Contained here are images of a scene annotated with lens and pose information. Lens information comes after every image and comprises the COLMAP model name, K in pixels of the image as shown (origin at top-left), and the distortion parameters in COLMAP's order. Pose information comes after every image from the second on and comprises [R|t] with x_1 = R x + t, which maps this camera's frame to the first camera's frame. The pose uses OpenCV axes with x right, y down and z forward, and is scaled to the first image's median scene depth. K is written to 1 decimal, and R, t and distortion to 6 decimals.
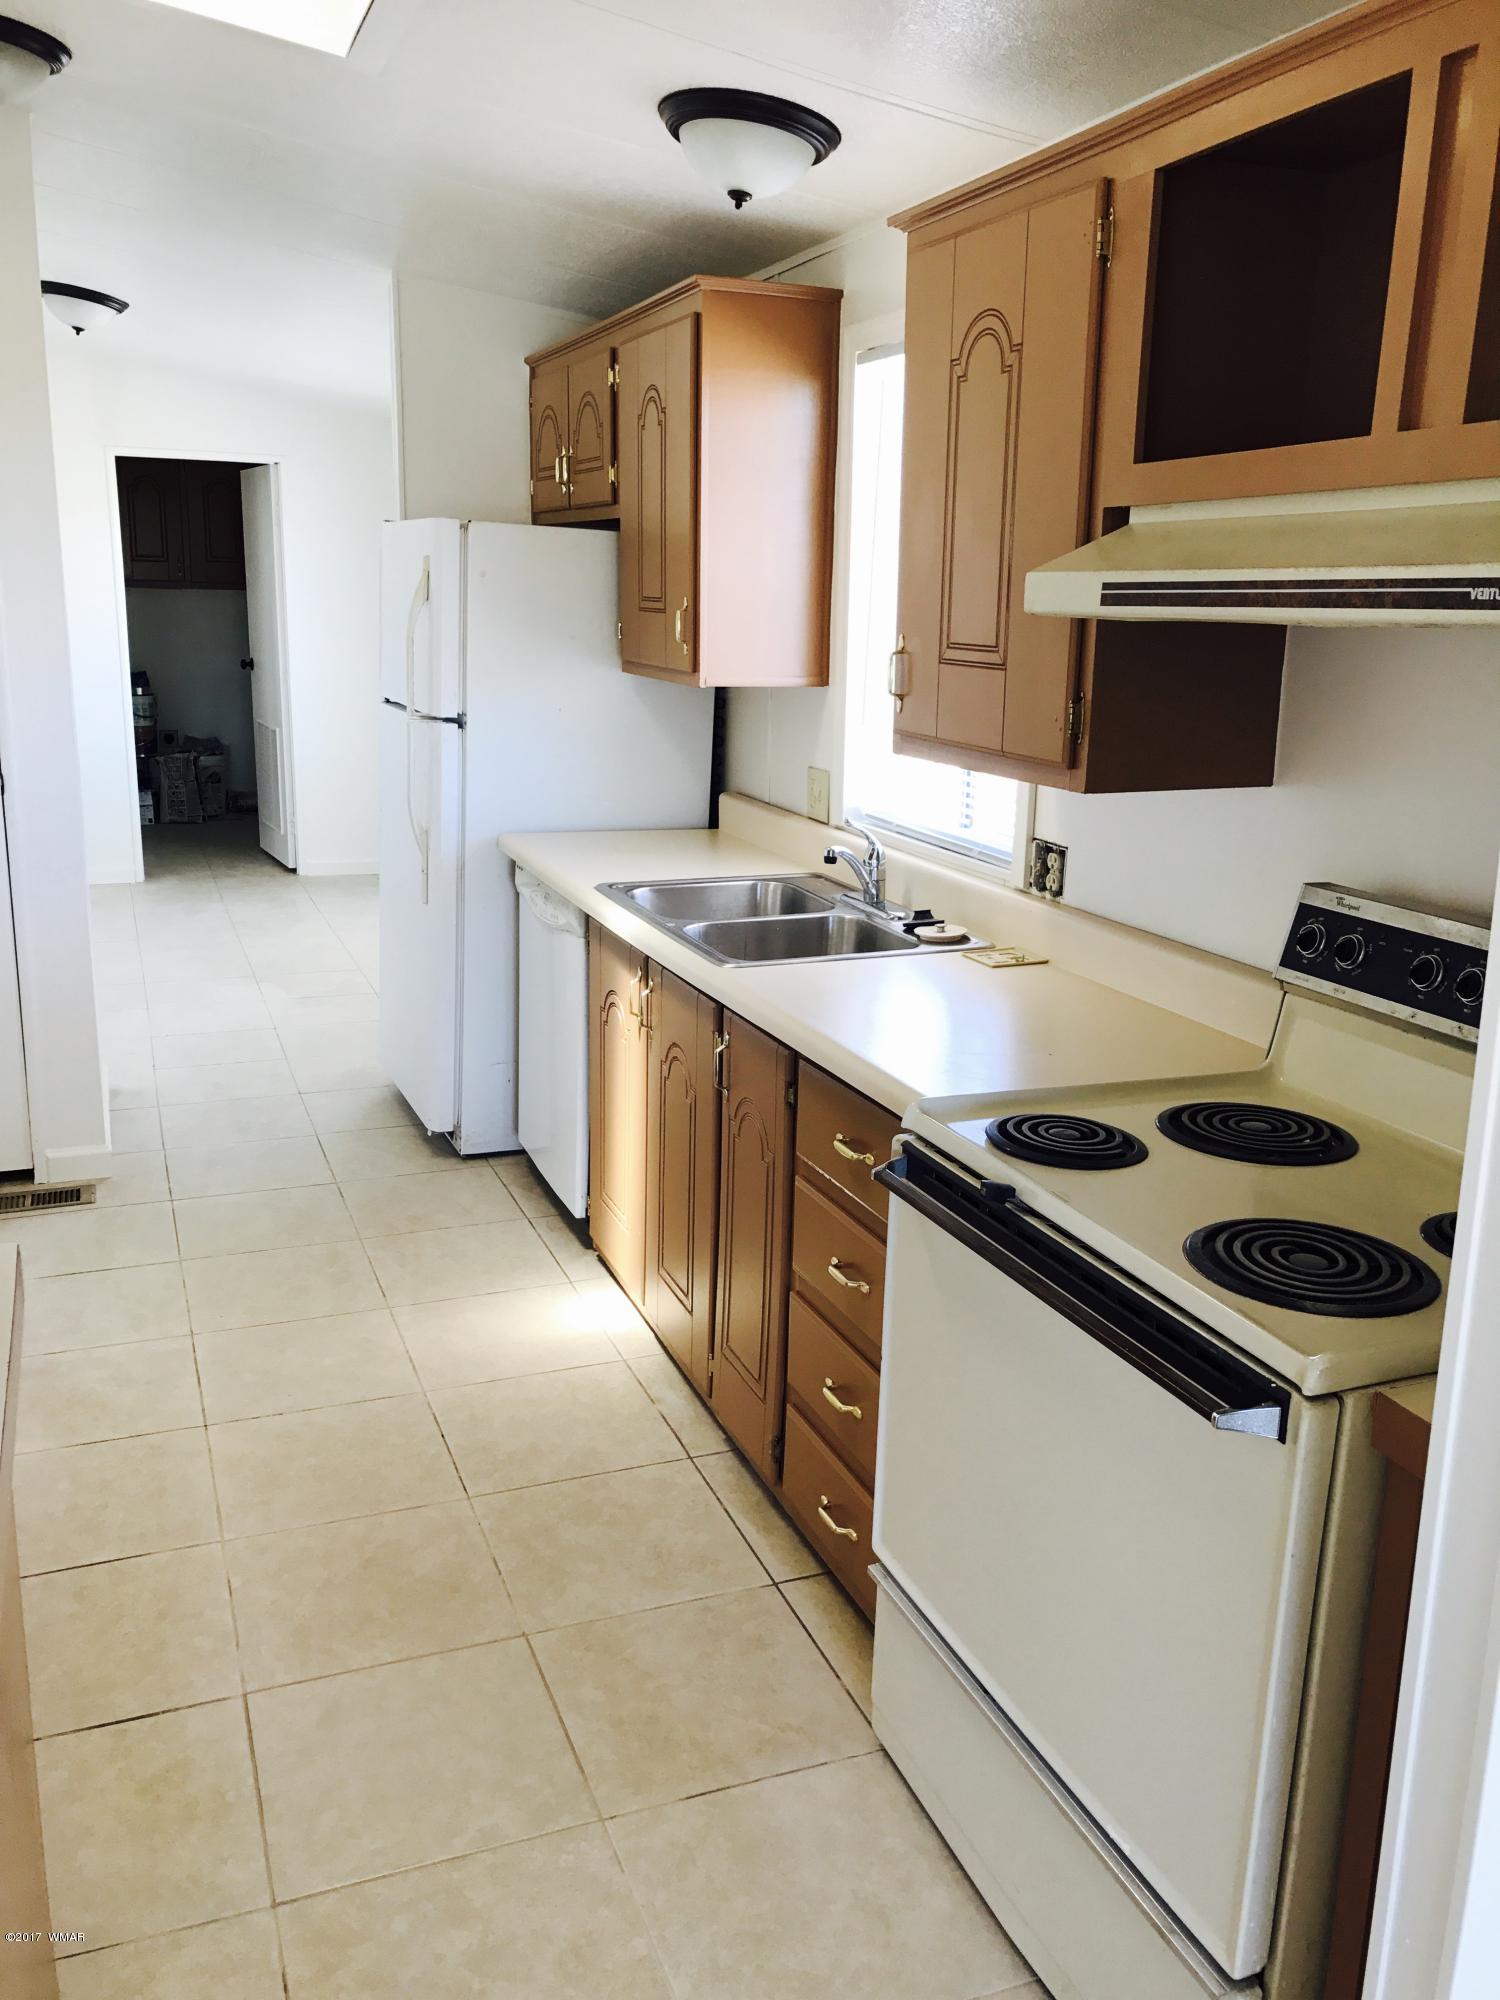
lens RADIAL K [[1644.3, 0, 751.5], [0, 1644.3, 996.2], [0, 0, 1]] dist [0.007687, -0.002380]
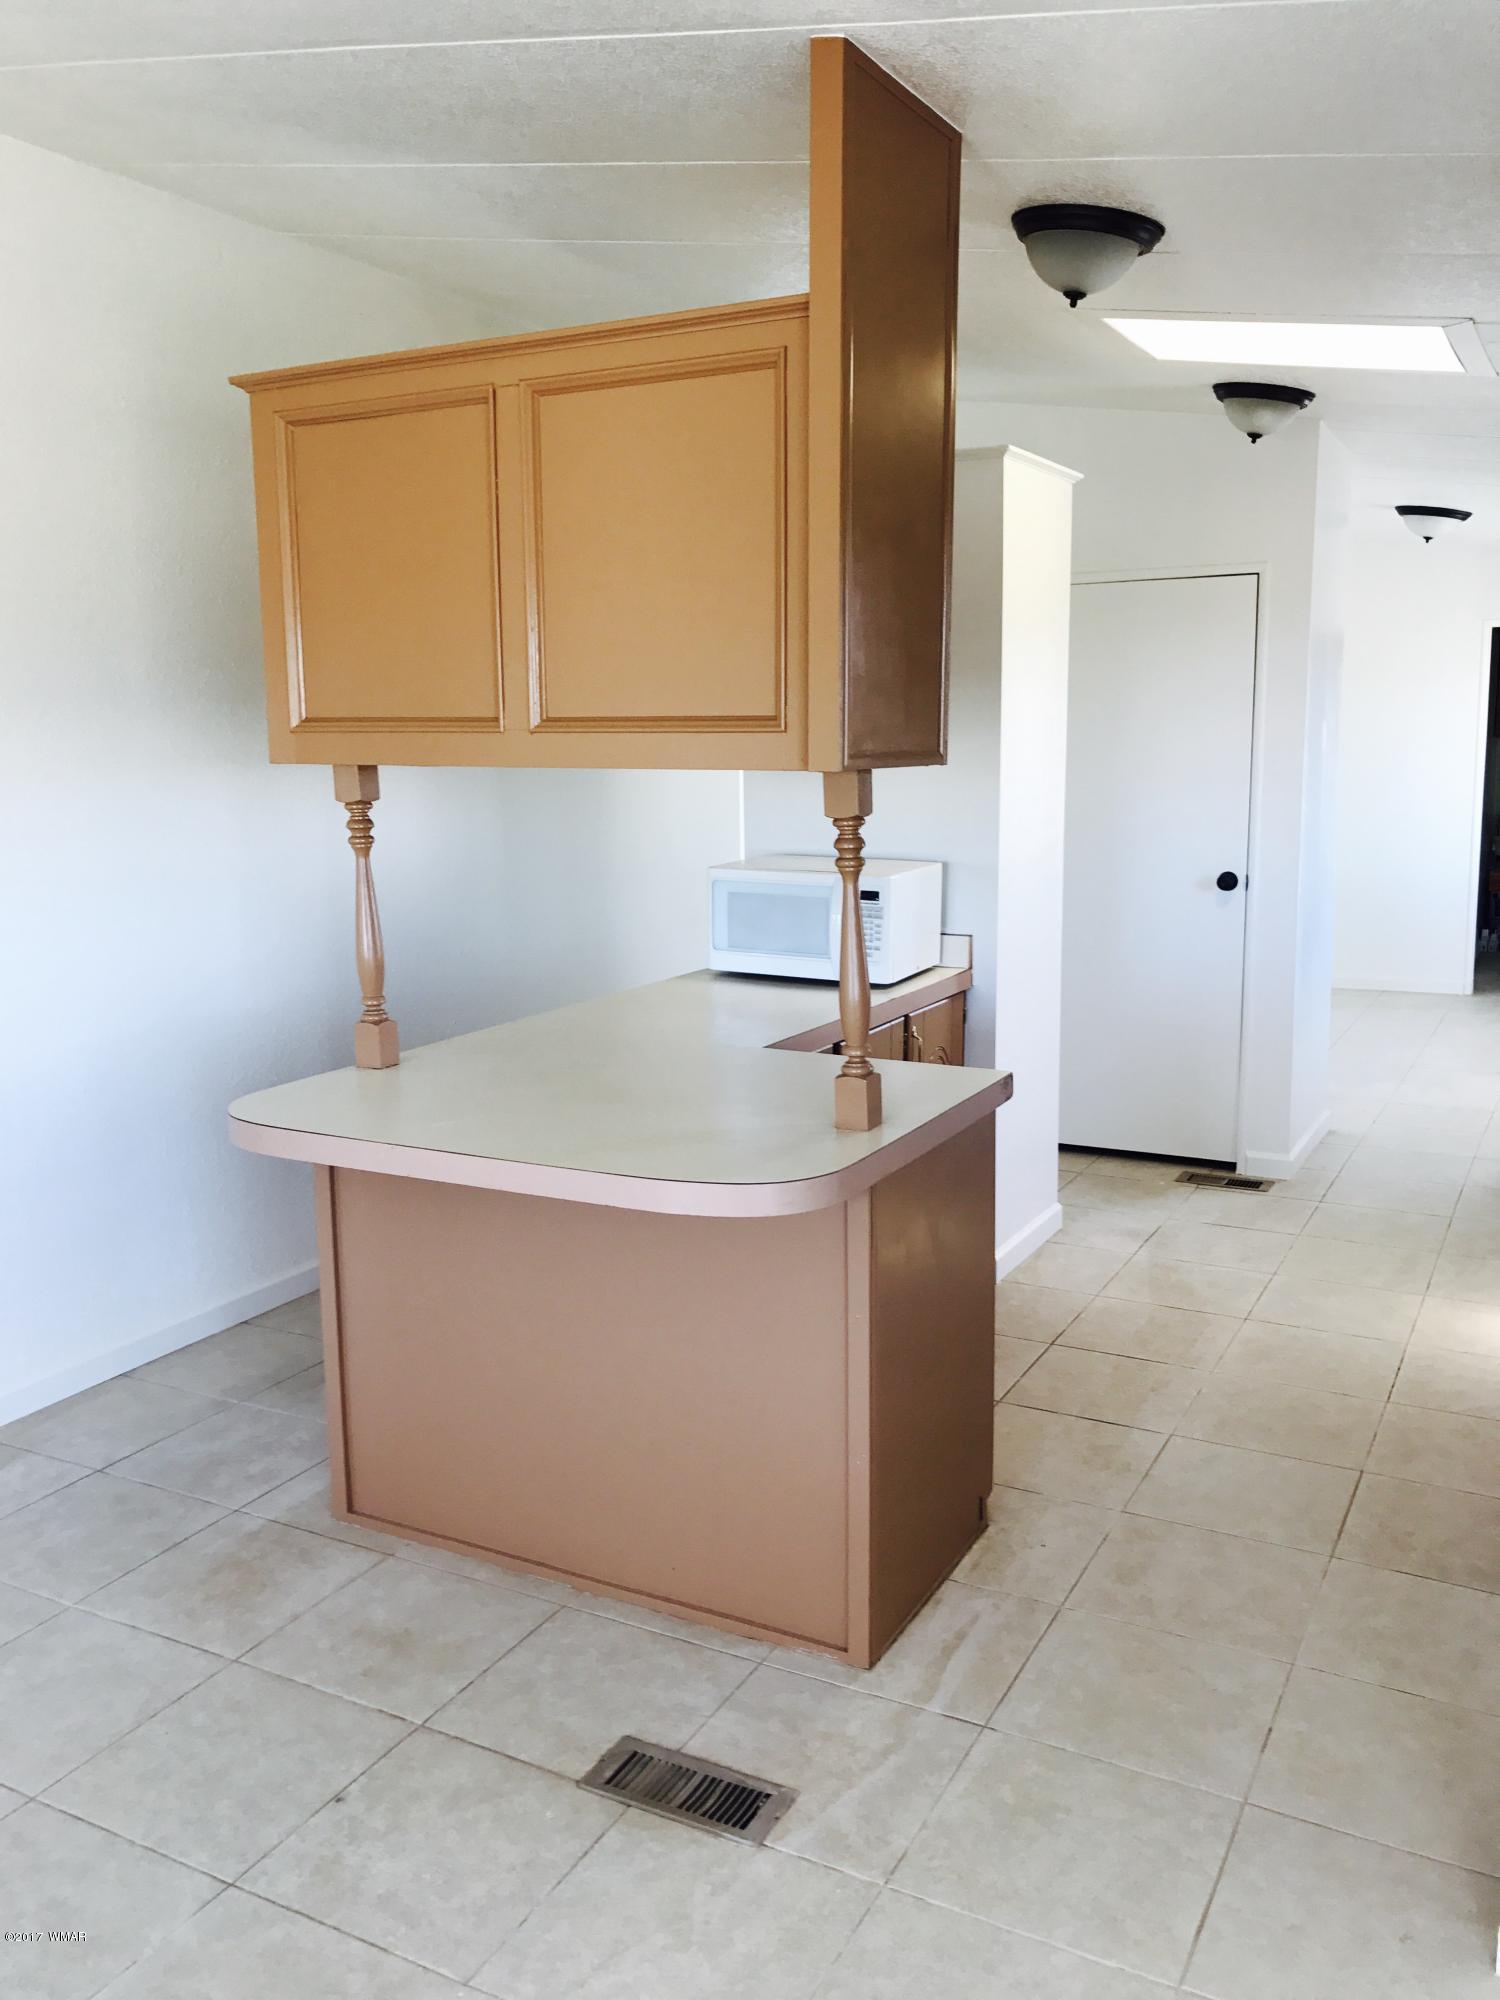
lens RADIAL K [[1644.3, 0, 748.9], [0, 1644.3, 1001.5], [0, 0, 1]] dist [0.007687, -0.002380]
pose [[0.649059, 0.095789, -0.754683, 0.384148], [-0.158554, 0.987288, -0.011050, 0.061900], [0.744031, 0.126830, 0.655997, -0.260112]]
